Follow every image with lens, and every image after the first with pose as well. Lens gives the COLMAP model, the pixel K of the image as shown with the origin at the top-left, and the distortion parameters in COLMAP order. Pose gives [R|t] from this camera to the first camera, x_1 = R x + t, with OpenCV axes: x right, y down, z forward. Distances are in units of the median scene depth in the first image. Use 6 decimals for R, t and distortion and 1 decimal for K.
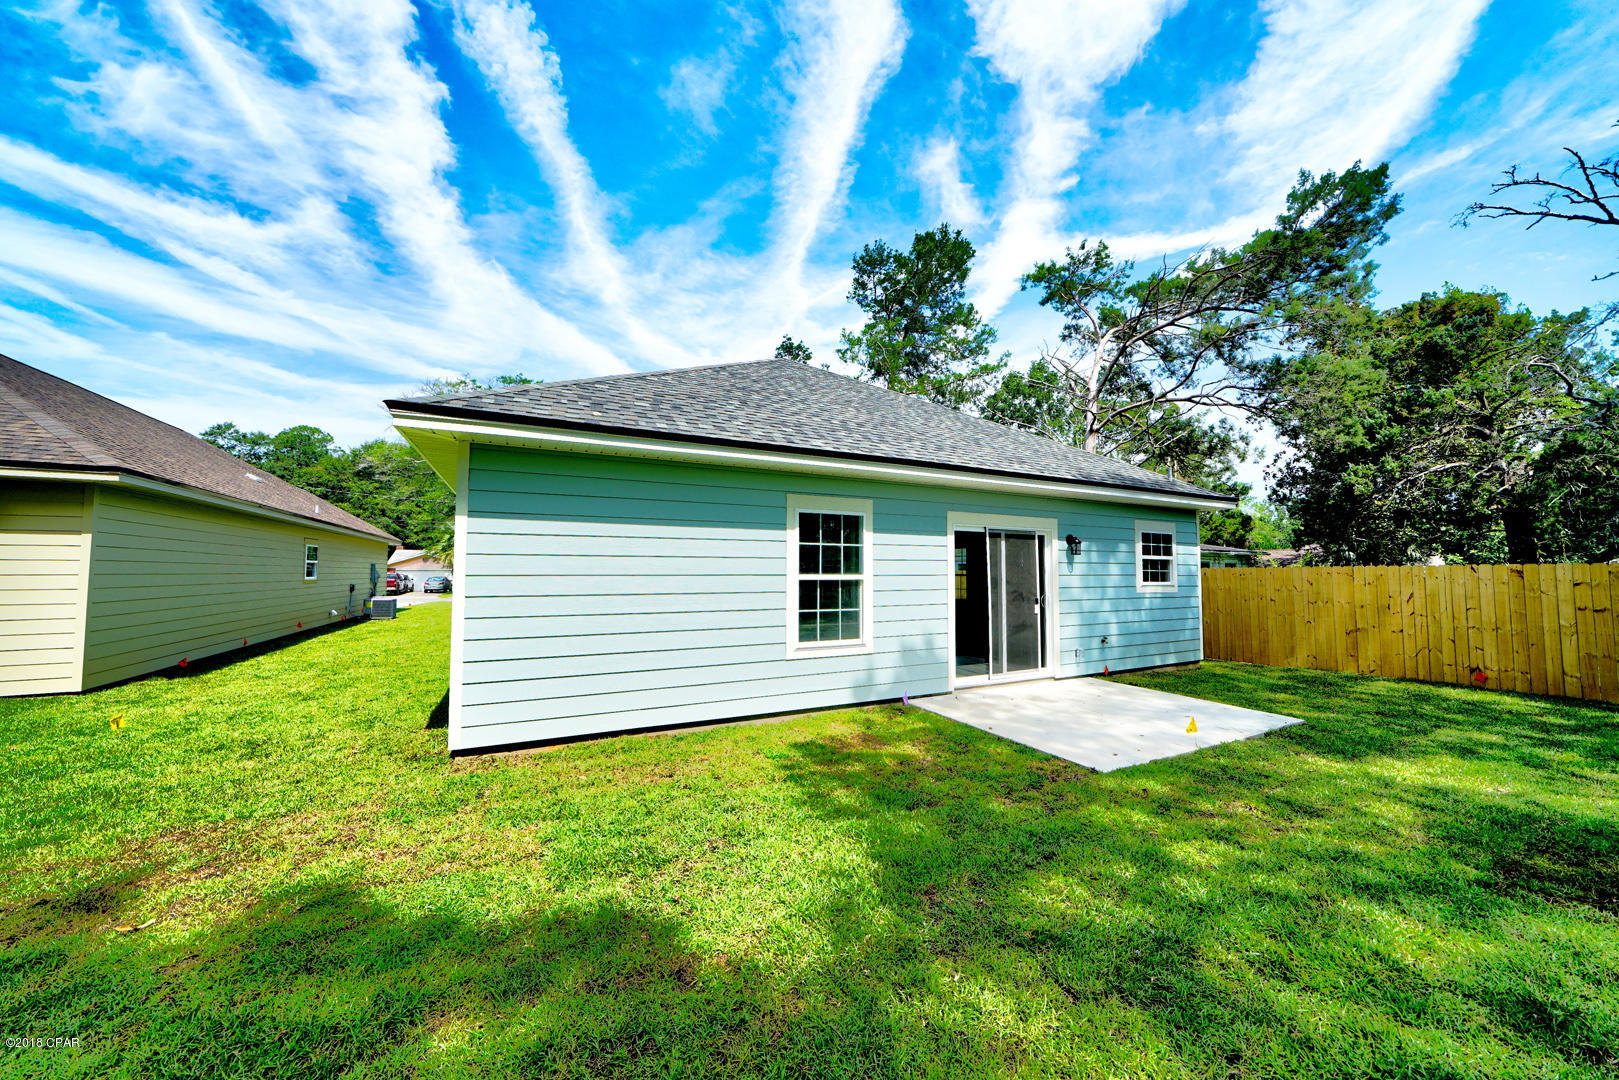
lens RADIAL K [[565.5, 0, 809.5], [0, 565.5, 540.0], [0, 0, 1]] dist [-0.019625, 0.000330]
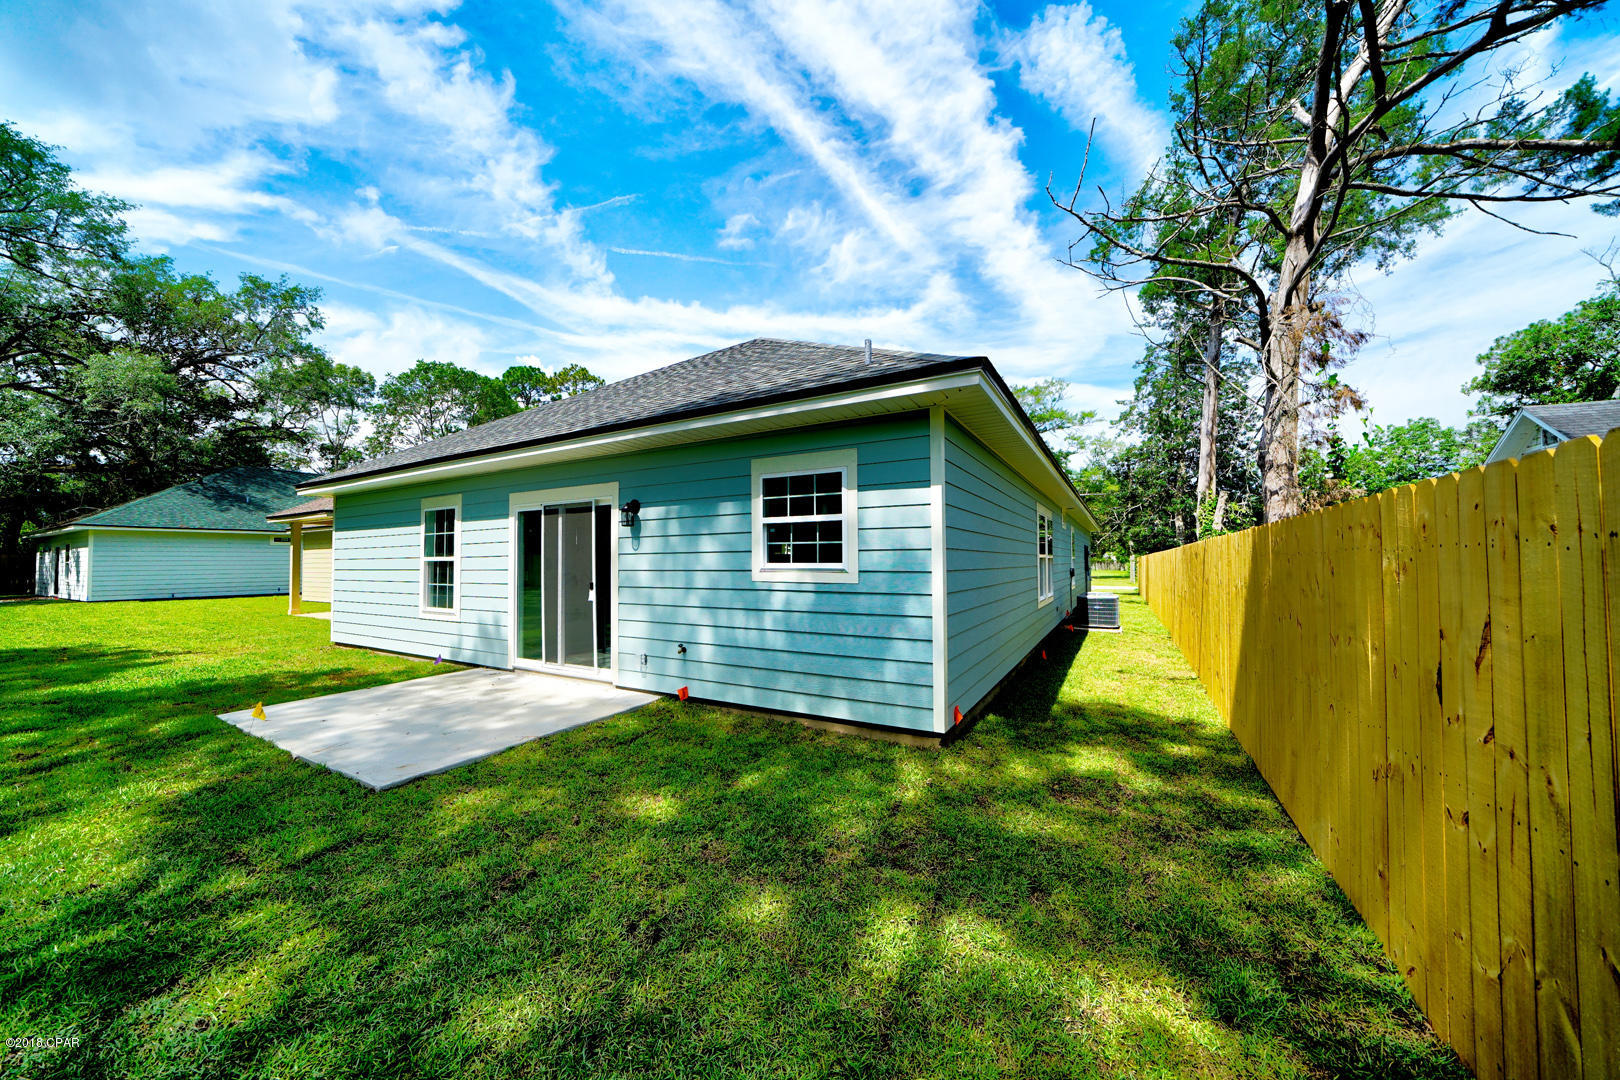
lens RADIAL K [[548.3, 0, 810.0], [0, 548.3, 540.0], [0, 0, 1]] dist [-0.018419, 0.000054]
pose [[0.556781, -0.035693, -0.829892, 1.173433], [0.060493, 0.998166, -0.002346, 0.058730], [0.828454, -0.048896, 0.557919, 0.772680]]
